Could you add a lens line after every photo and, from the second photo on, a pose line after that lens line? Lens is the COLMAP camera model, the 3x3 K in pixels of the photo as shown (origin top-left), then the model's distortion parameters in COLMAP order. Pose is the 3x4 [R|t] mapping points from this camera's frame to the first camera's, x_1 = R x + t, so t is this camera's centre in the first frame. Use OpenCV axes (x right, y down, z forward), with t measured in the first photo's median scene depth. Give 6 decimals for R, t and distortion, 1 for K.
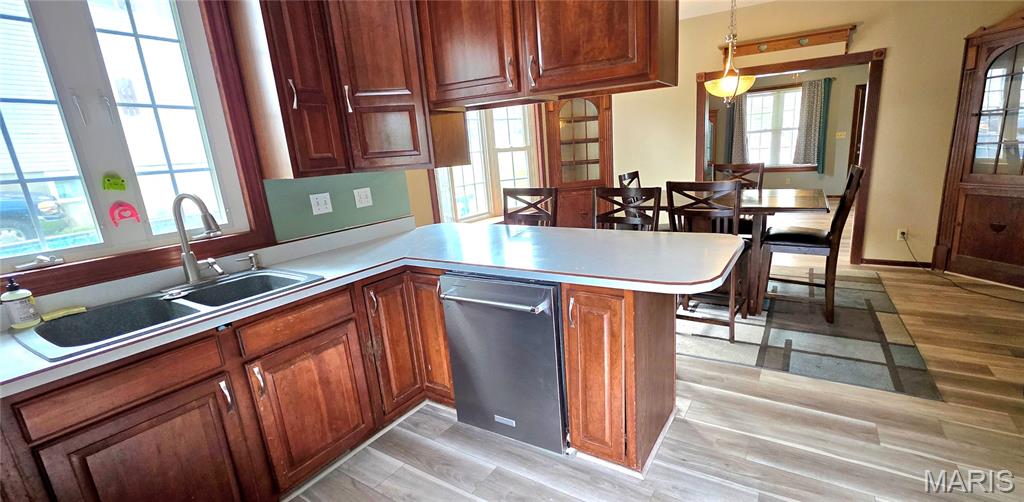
lens RADIAL K [[434.1, 0, 539.7], [0, 434.1, 255.5], [0, 0, 1]] dist [-0.002364, 0.000609]
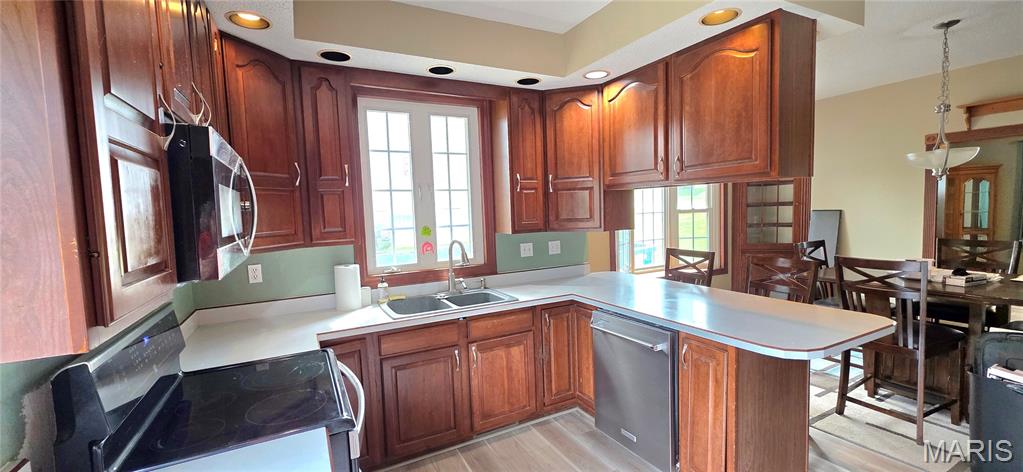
lens RADIAL K [[410.2, 0, 510.2], [0, 410.2, 237.4], [0, 0, 1]] dist [0.001143, -0.000146]
pose [[0.856373, 0.069064, -0.511718, 0.187579], [-0.141804, 0.984368, -0.104459, -0.009161], [0.496504, 0.162020, 0.852780, -0.264186]]
